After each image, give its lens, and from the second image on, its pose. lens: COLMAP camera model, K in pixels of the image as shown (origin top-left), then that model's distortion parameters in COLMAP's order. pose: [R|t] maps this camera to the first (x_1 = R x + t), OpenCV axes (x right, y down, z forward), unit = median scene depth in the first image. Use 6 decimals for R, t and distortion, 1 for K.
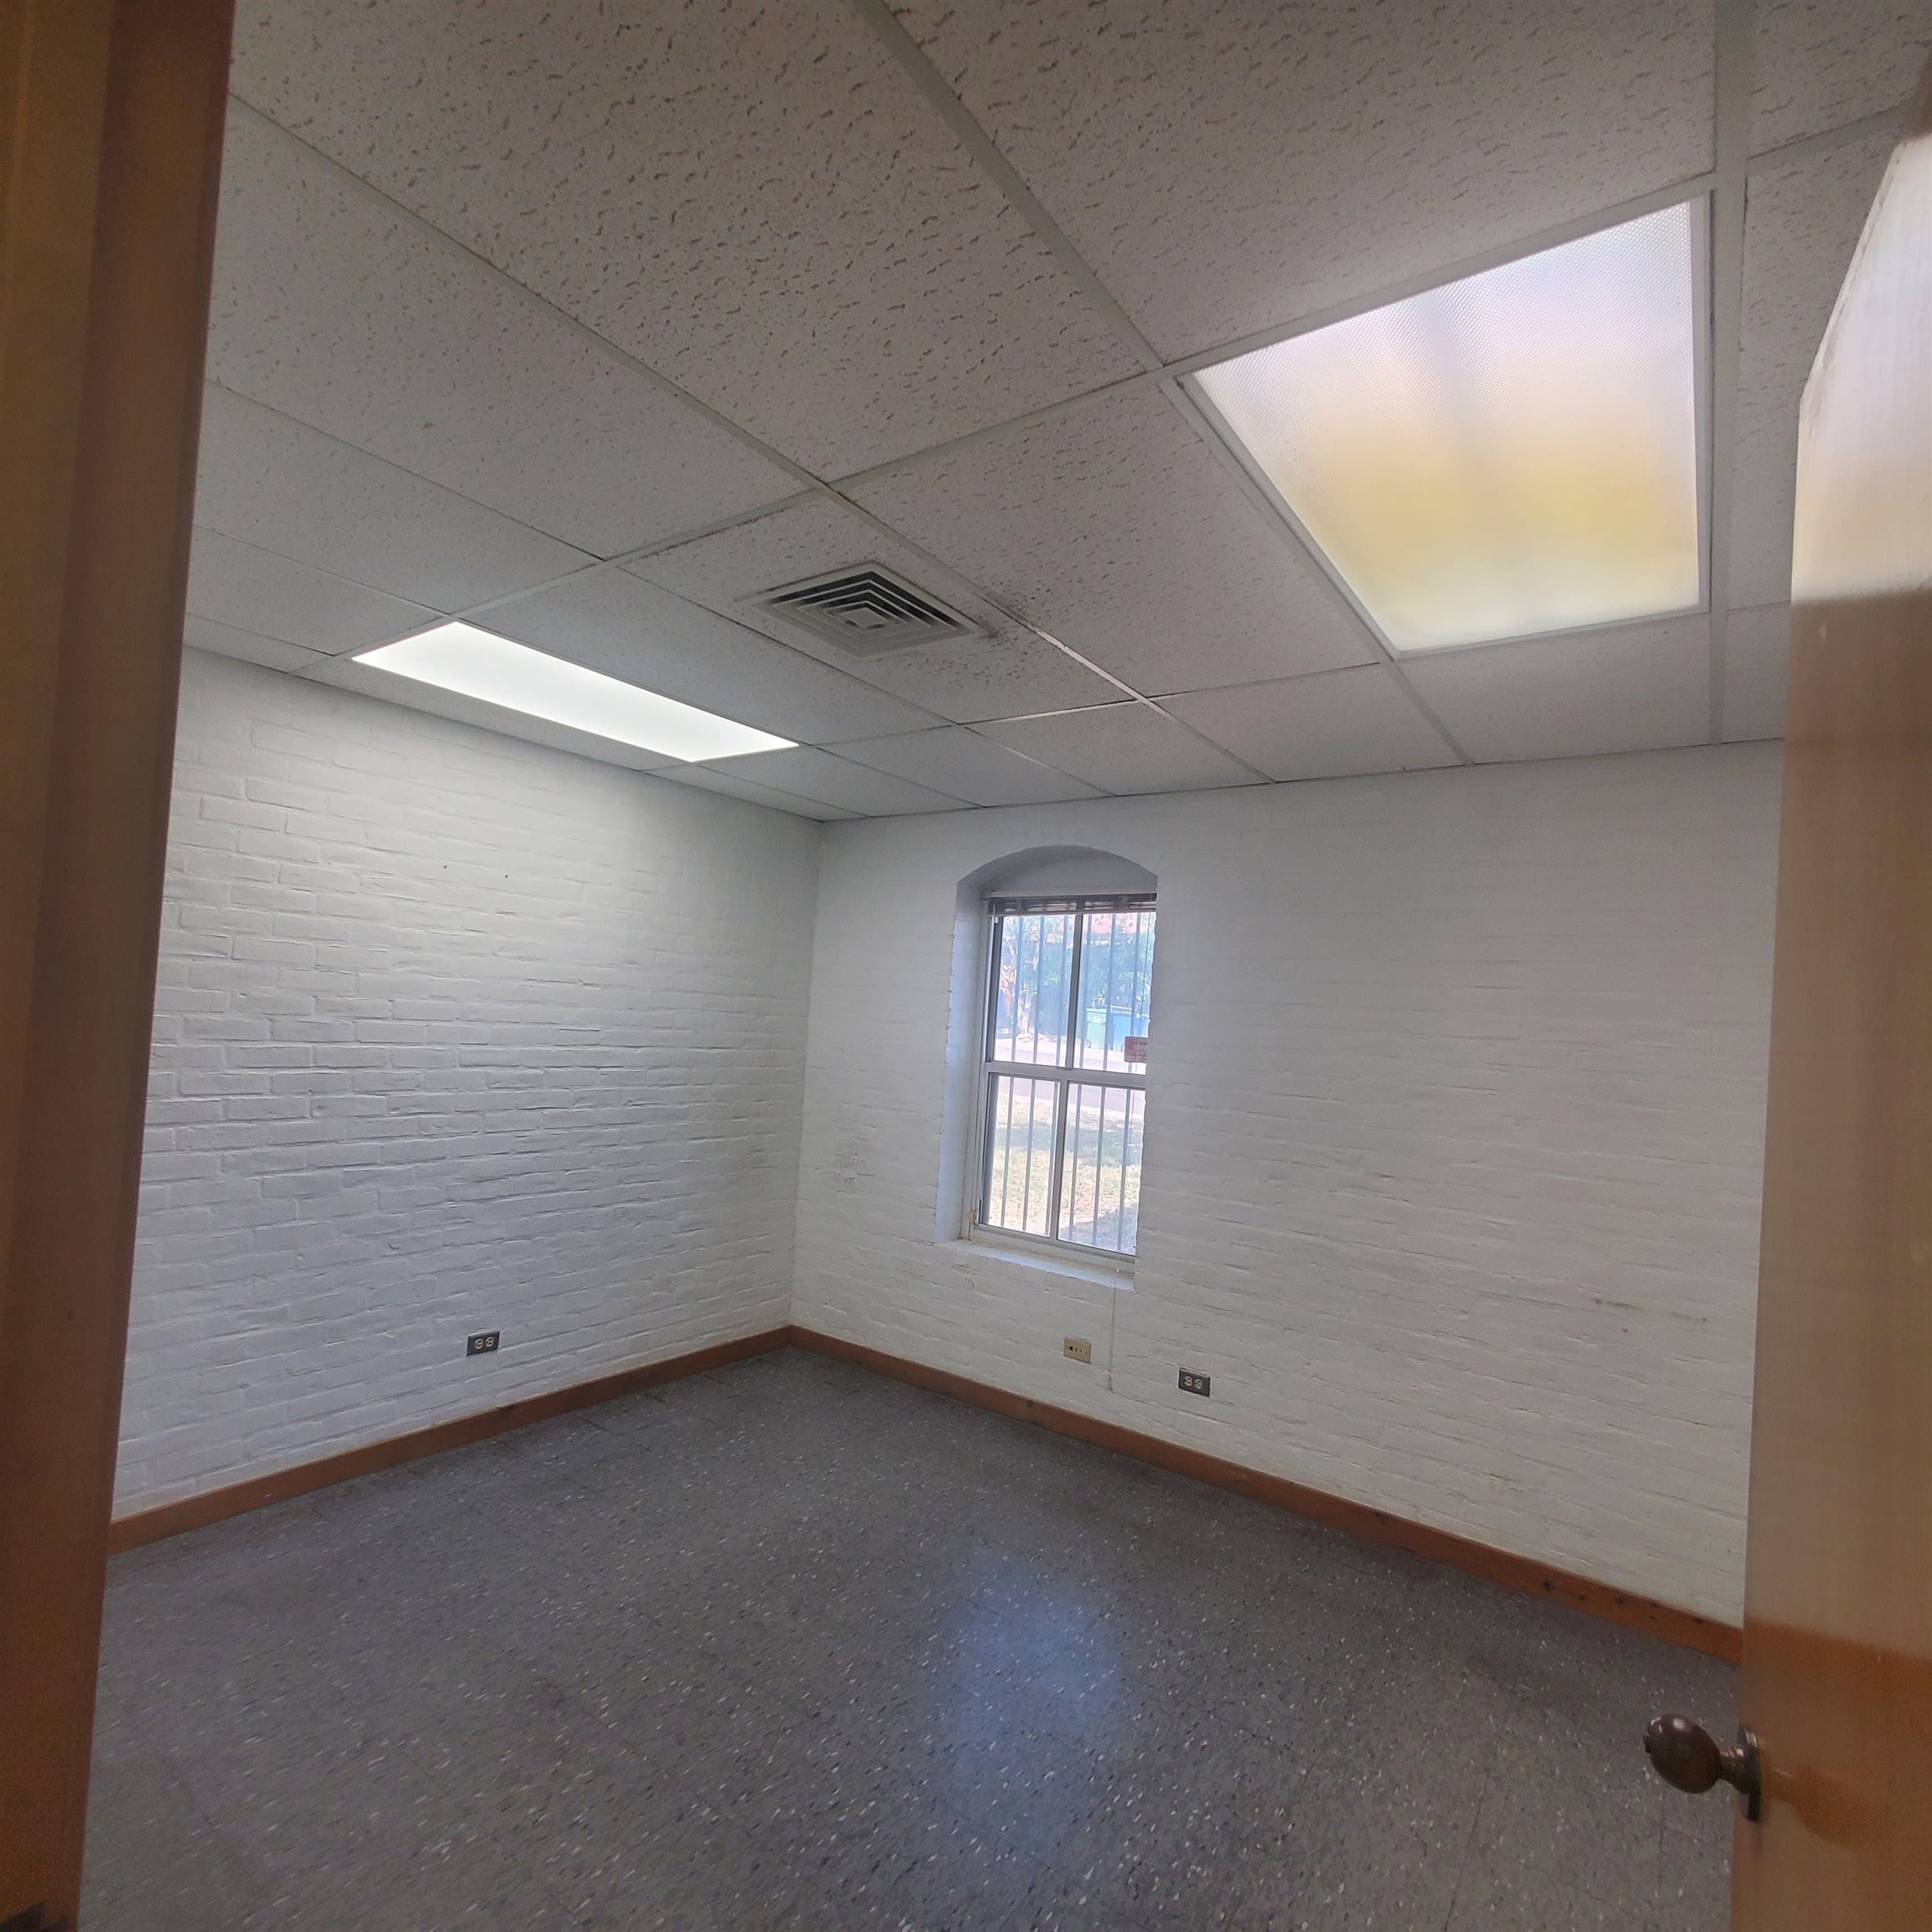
lens RADIAL K [[1023.1, 0, 955.1], [0, 1023.1, 1001.7], [0, 0, 1]] dist [0.000784, 0.002953]
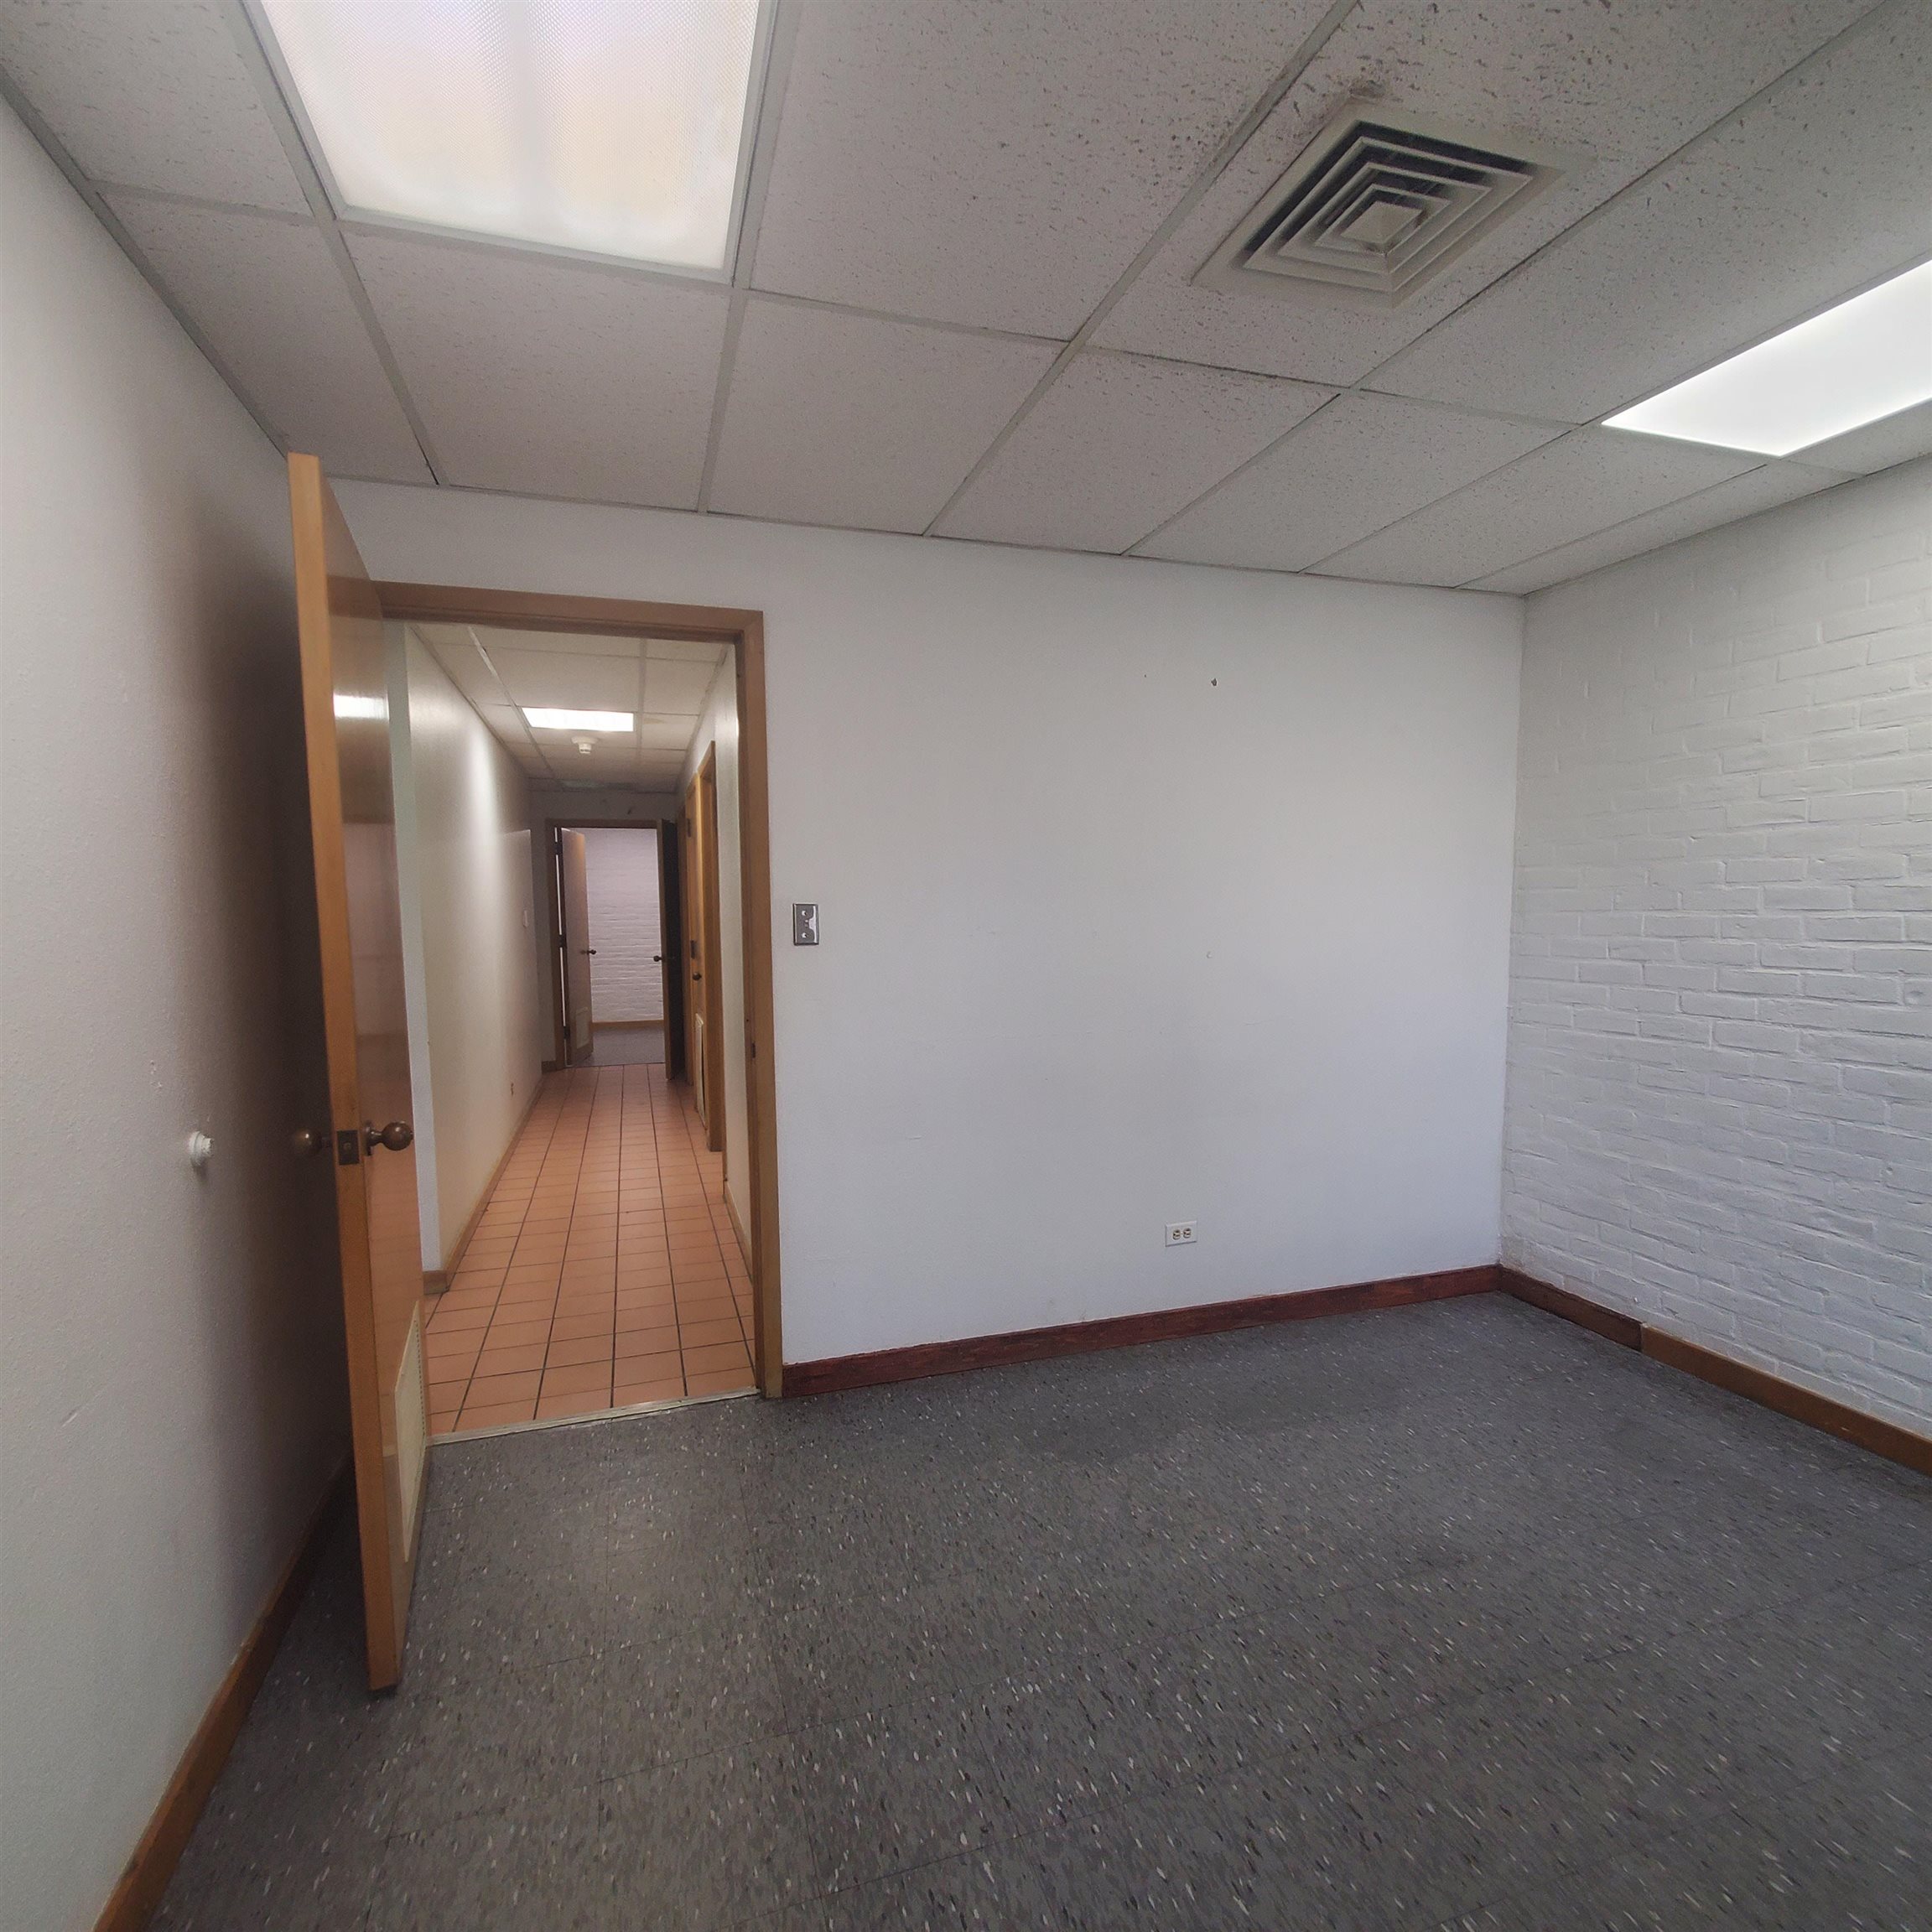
lens RADIAL K [[1023.1, 0, 955.1], [0, 1023.1, 1001.7], [0, 0, 1]] dist [0.000784, 0.002953]
pose [[-0.593523, 0.020384, -0.804559, 0.503338], [-0.012292, 0.999333, 0.034387, 0.098159], [0.804723, 0.030299, -0.592877, 0.932587]]
